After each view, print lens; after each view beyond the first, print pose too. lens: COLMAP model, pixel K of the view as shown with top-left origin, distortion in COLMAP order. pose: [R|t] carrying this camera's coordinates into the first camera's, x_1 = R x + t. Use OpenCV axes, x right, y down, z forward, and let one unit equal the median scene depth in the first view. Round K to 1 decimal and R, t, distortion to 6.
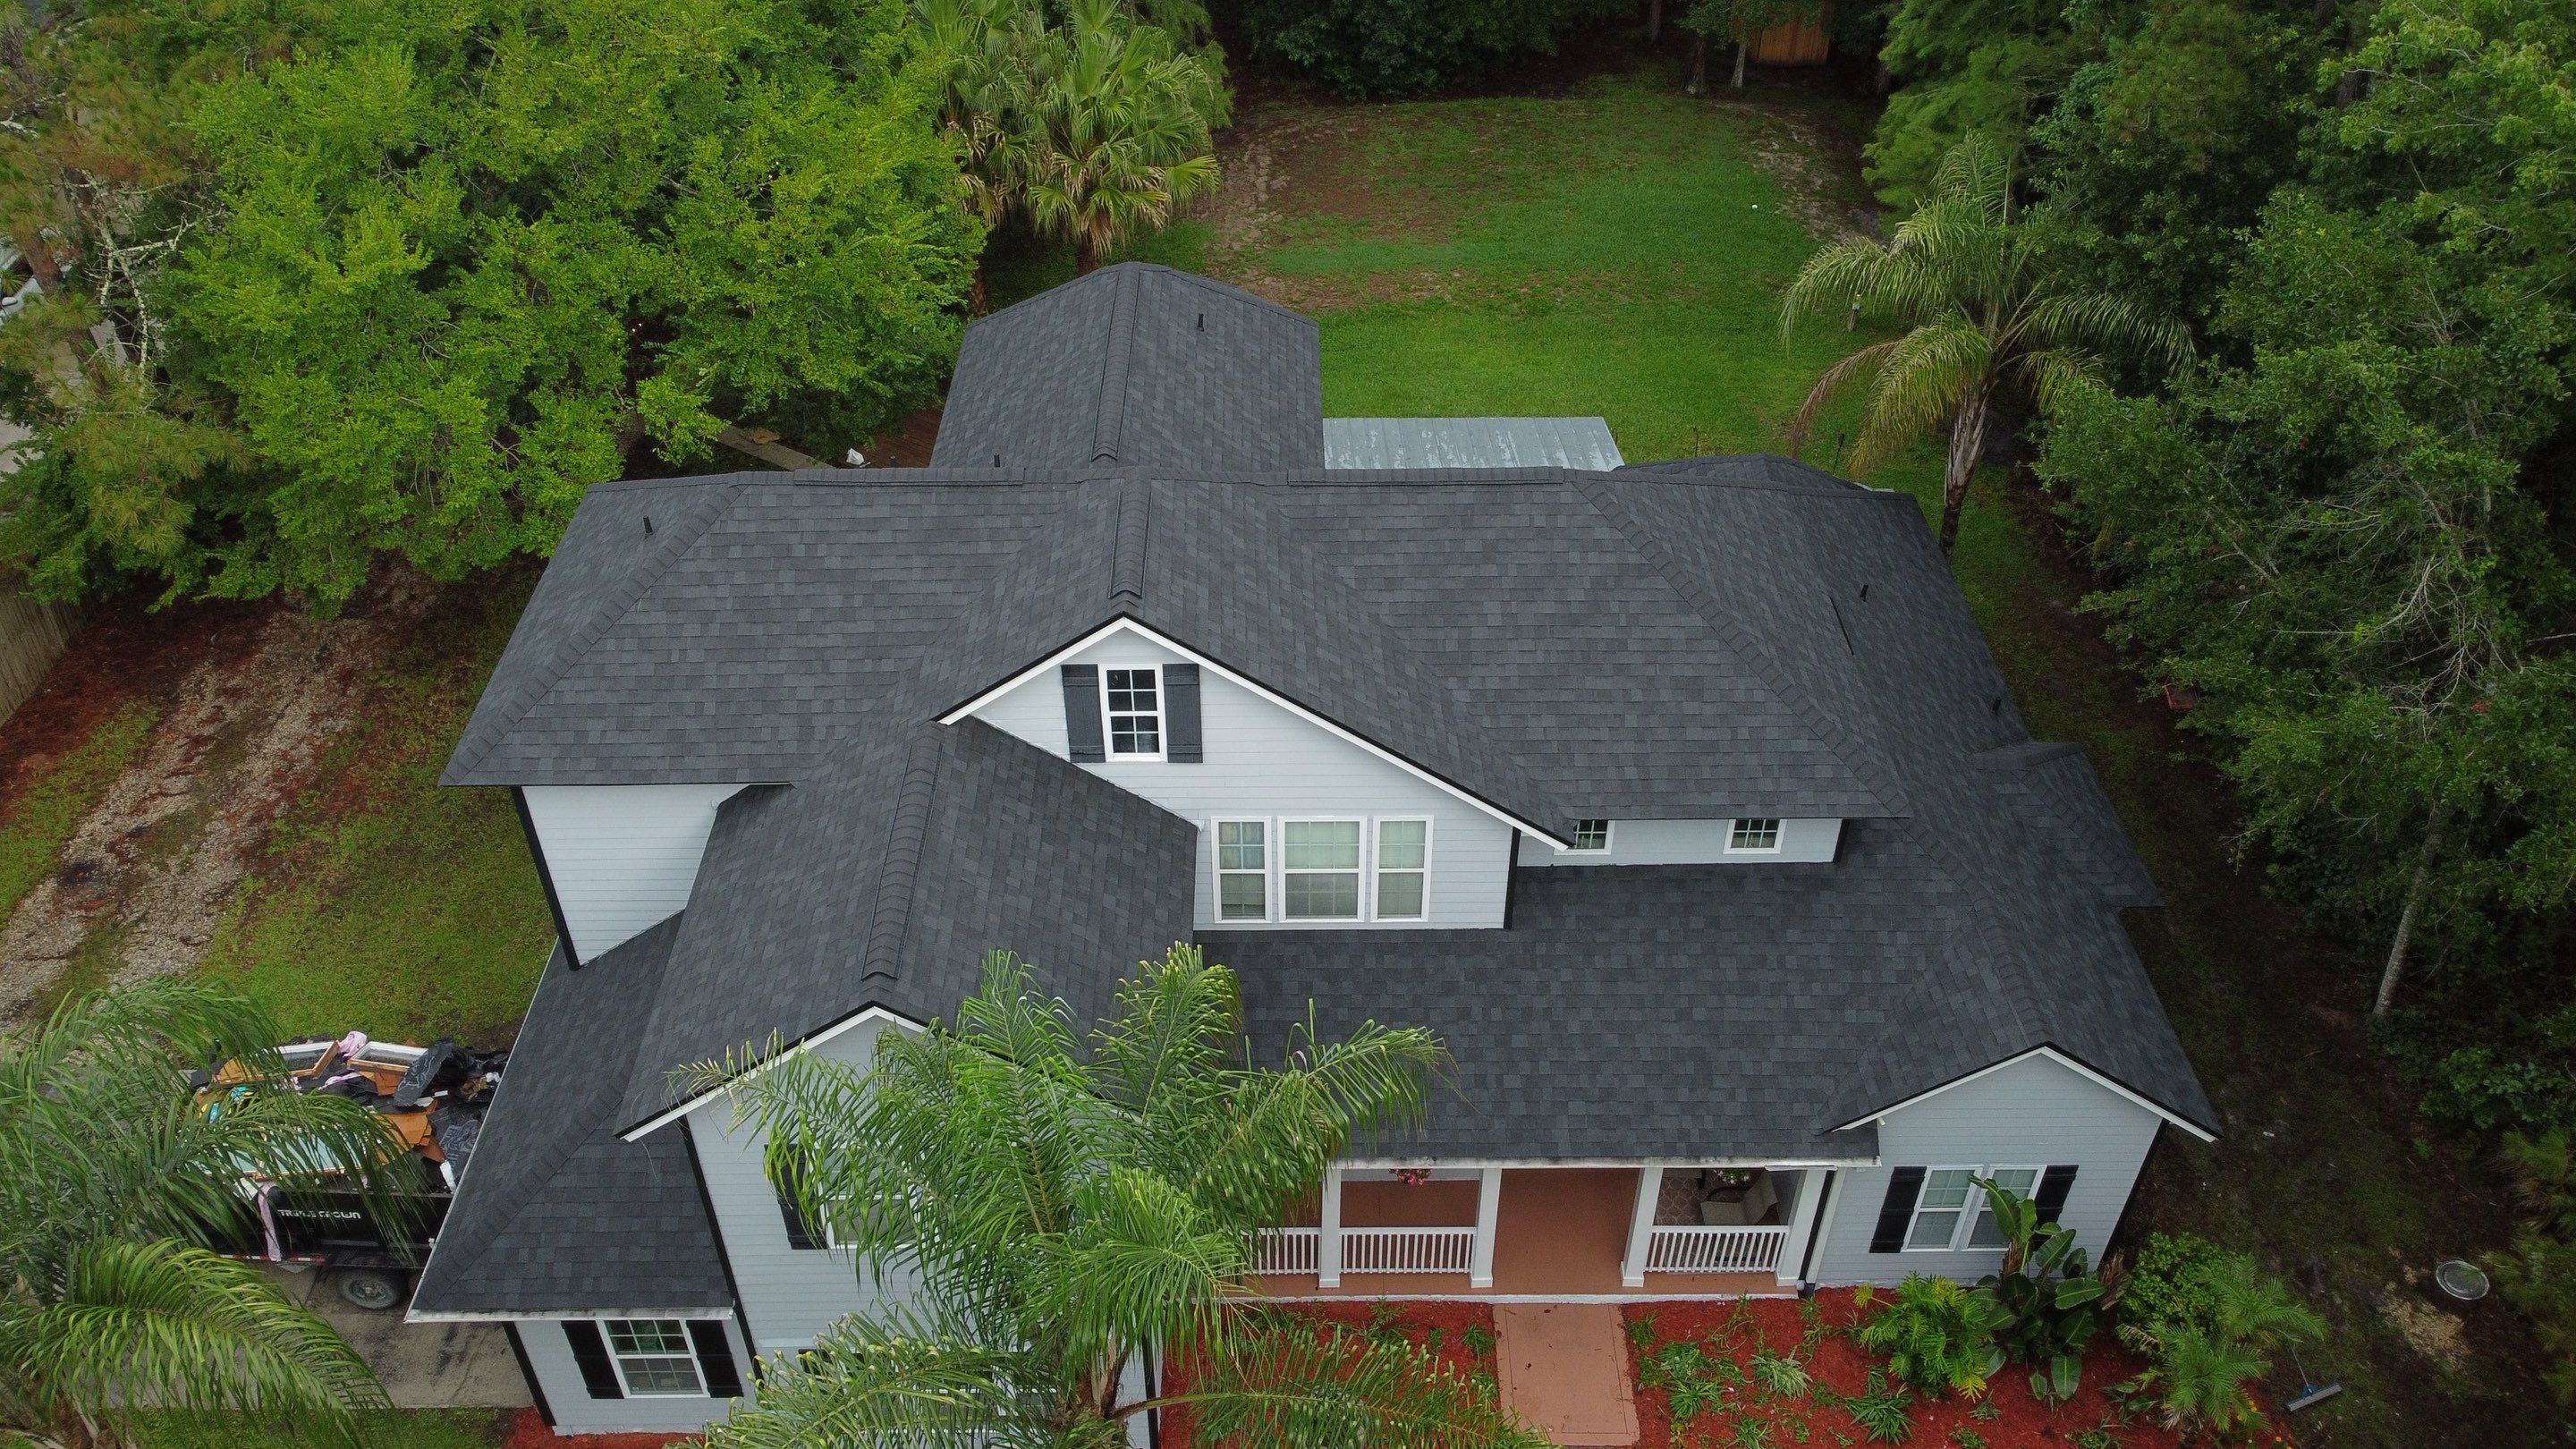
lens RADIAL K [[1940.8, 0, 1290.2], [0, 1940.8, 731.7], [0, 0, 1]] dist [0.009255, -0.010543]
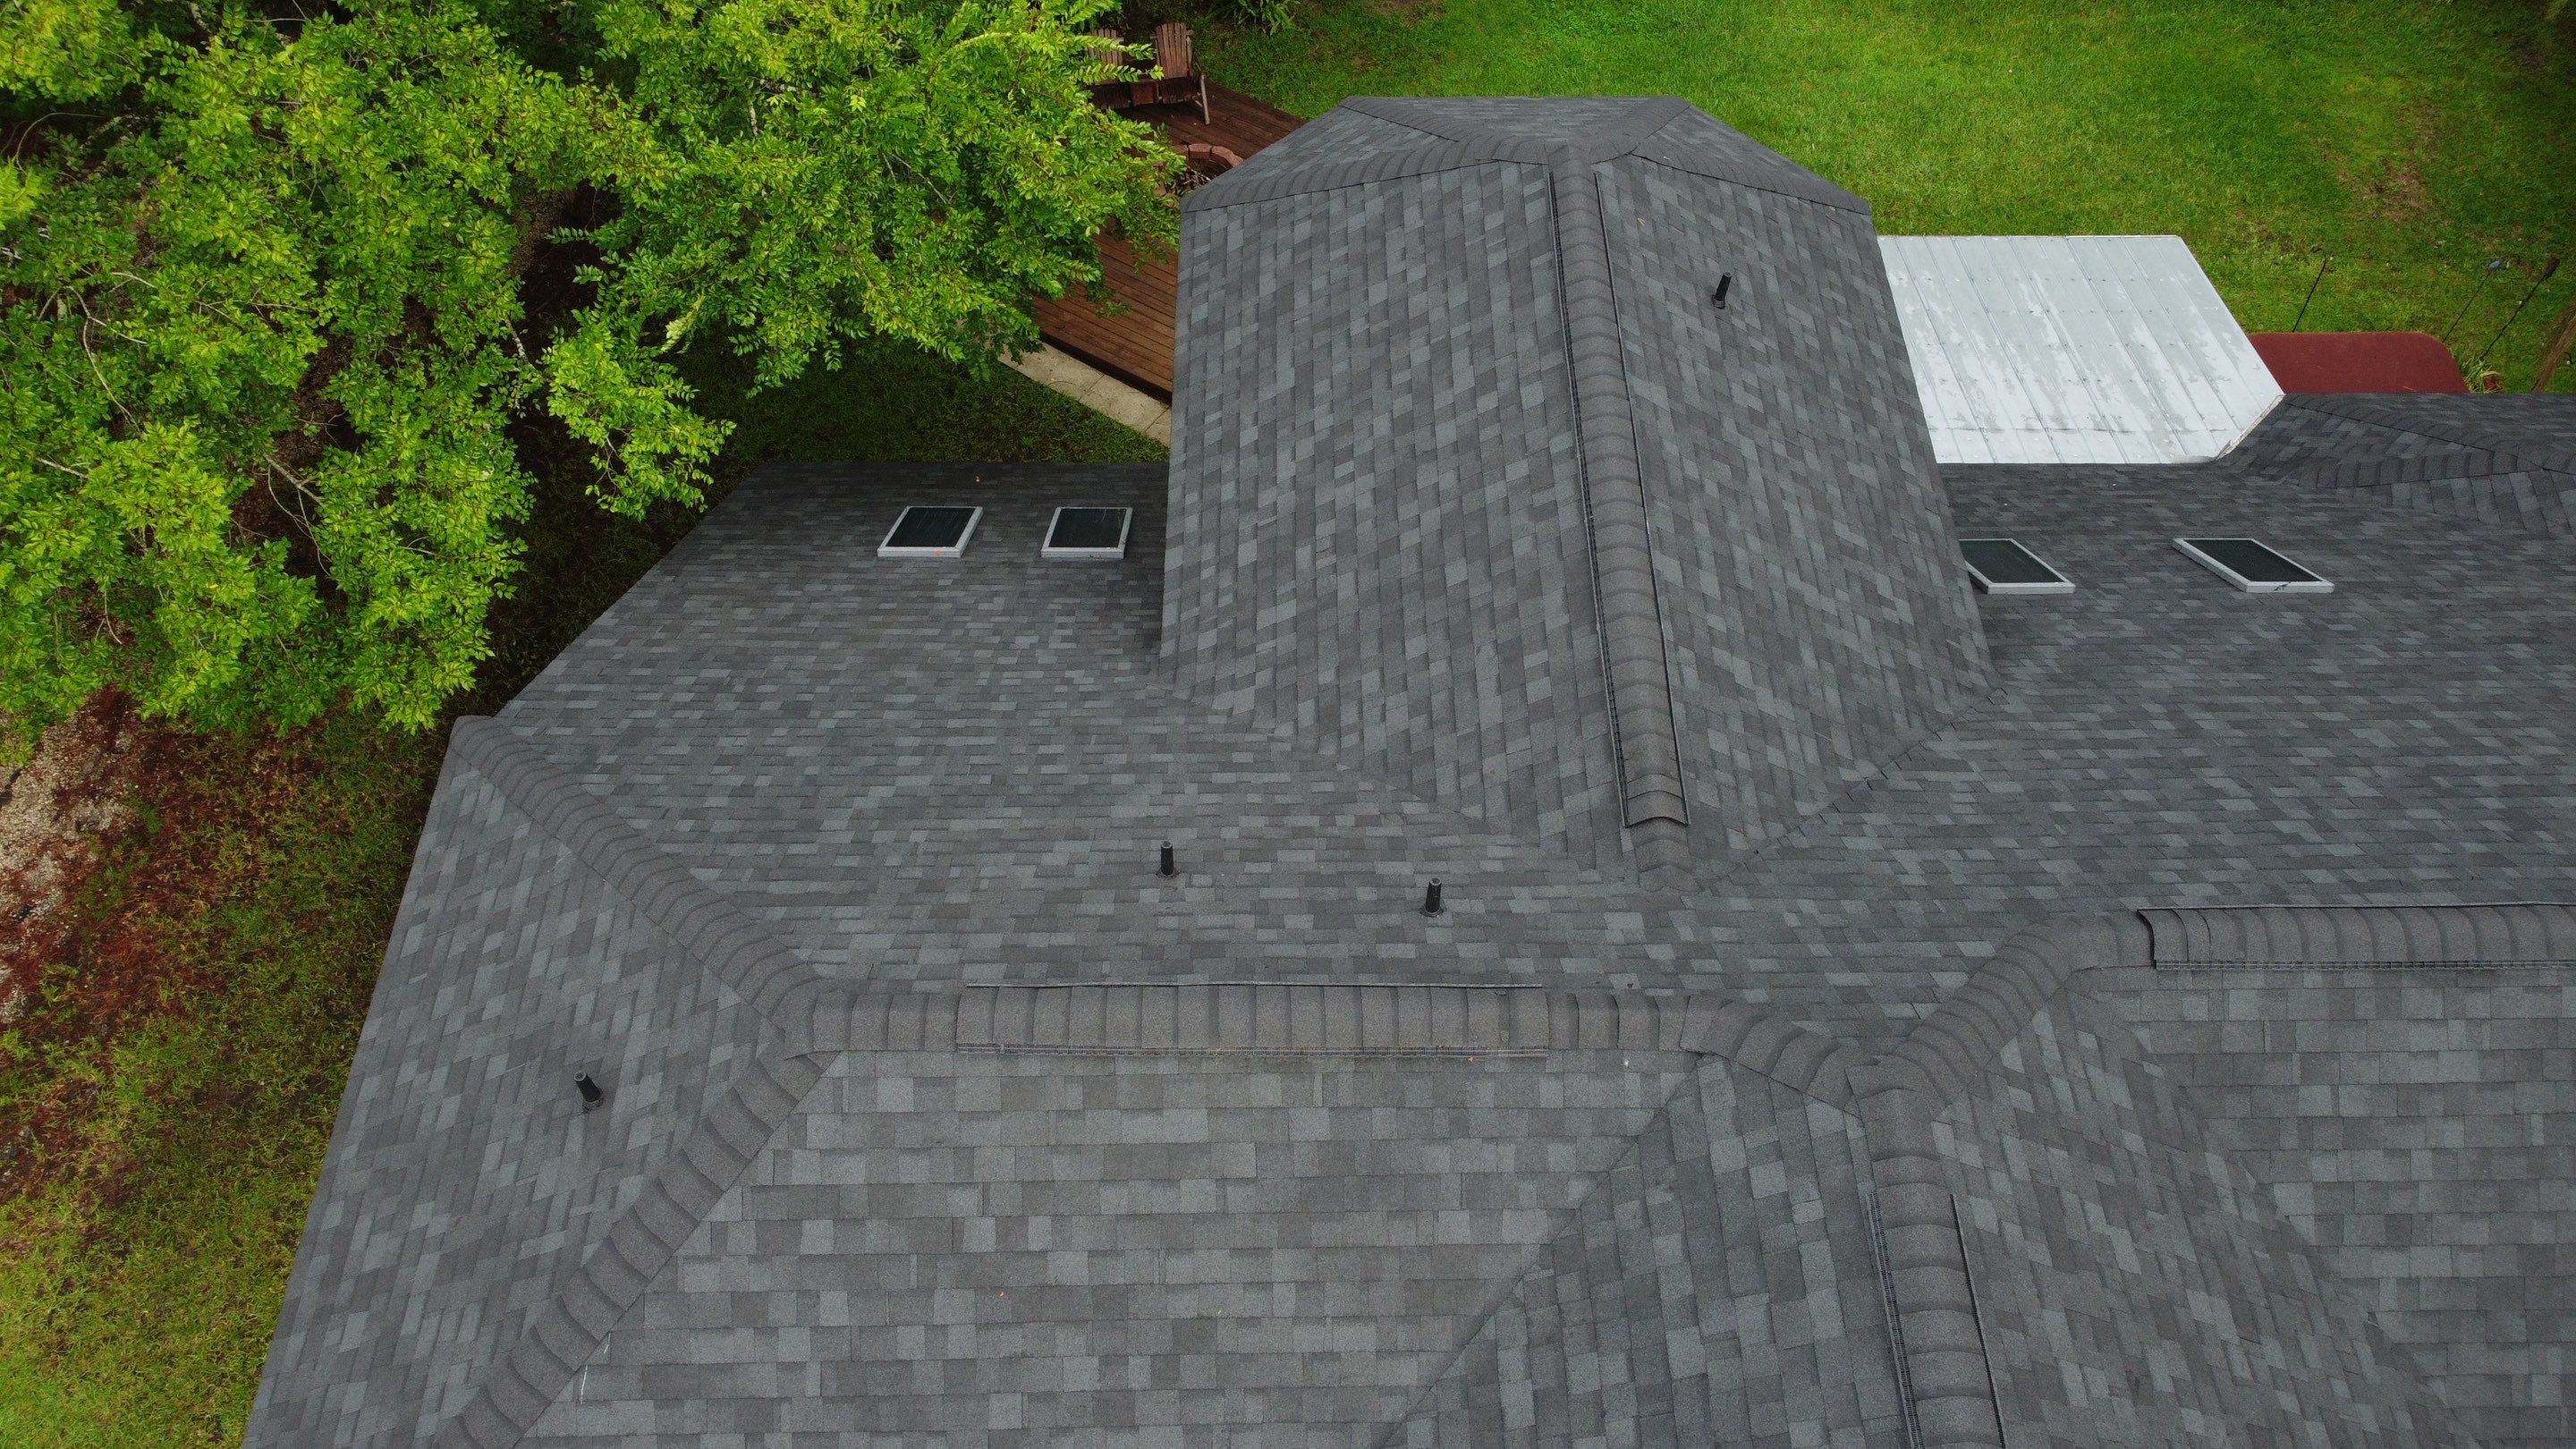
lens RADIAL K [[1940.8, 0, 1289.3], [0, 1940.8, 729.2], [0, 0, 1]] dist [0.009255, -0.010543]
pose [[0.999946, 0.008437, 0.006115, -0.179018], [-0.009782, 0.962301, 0.271812, -0.274792], [-0.003591, -0.271857, 0.962331, 0.601213]]
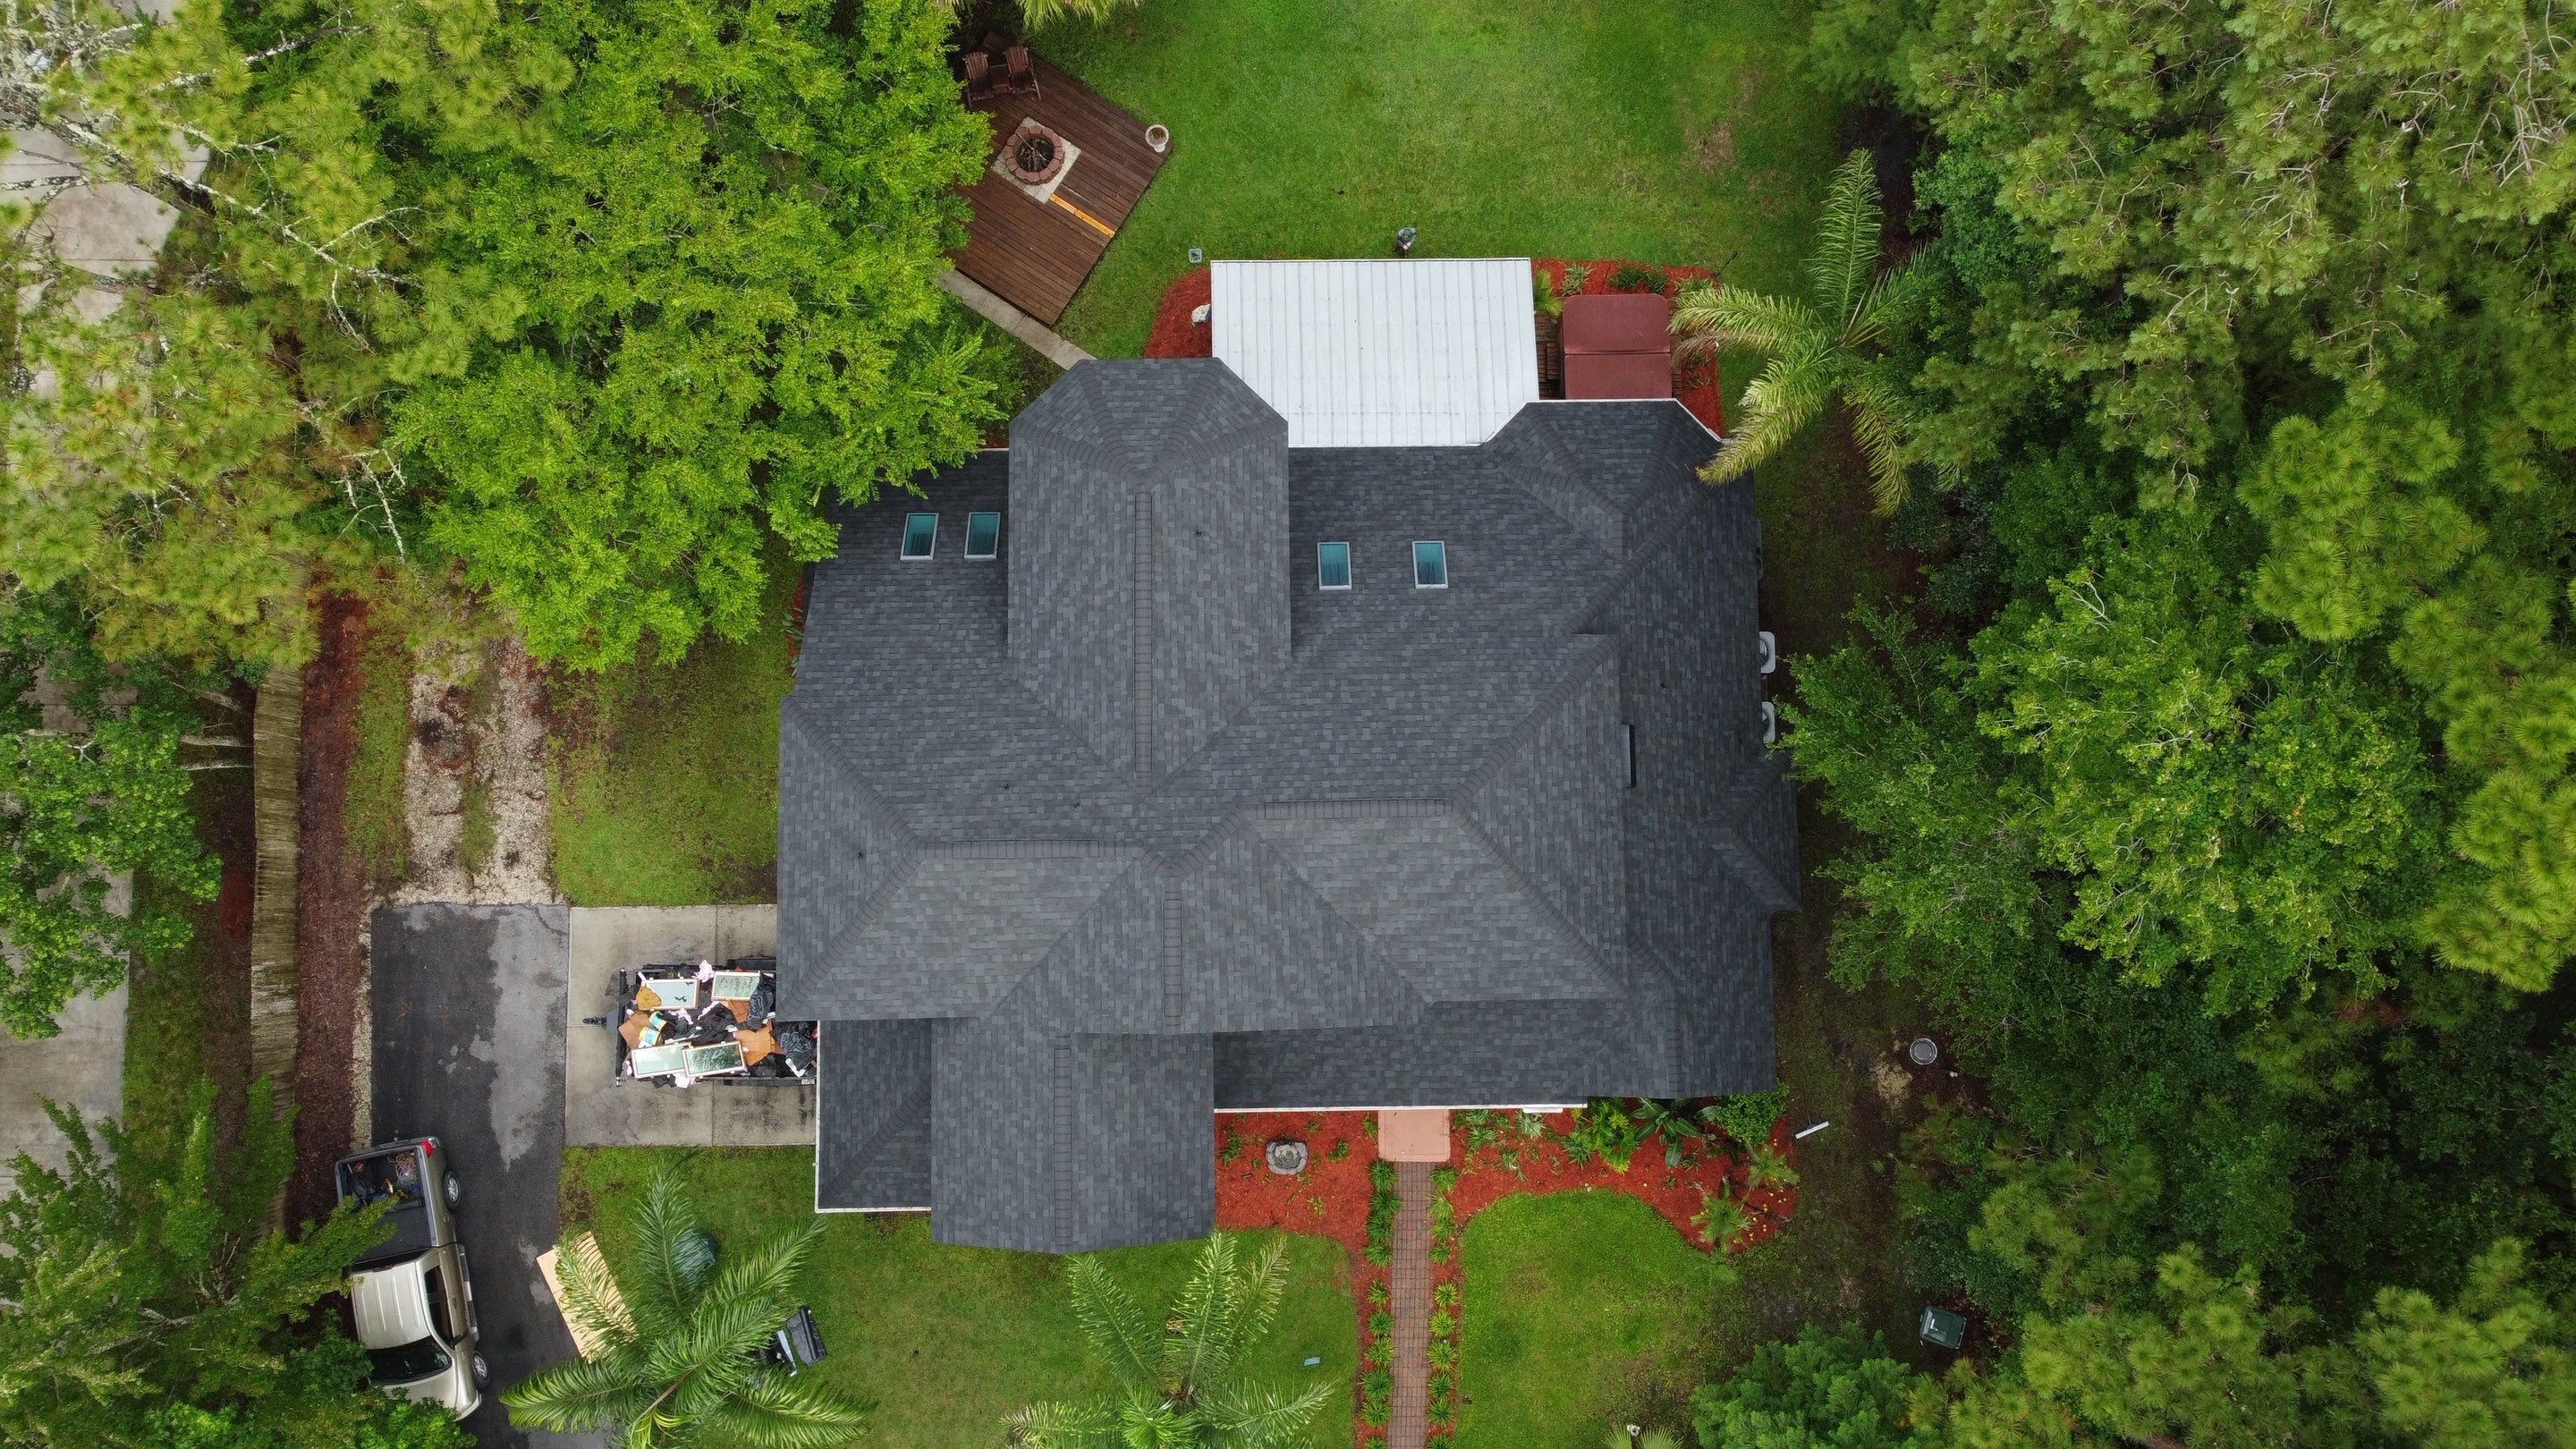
lens RADIAL K [[1940.8, 0, 1290.8], [0, 1940.8, 714.8], [0, 0, 1]] dist [0.009255, -0.010543]
pose [[0.999825, -0.002338, 0.018573, -0.009272], [-0.011367, 0.712511, 0.701569, -1.232313], [-0.014874, -0.701657, 0.712359, -0.044149]]
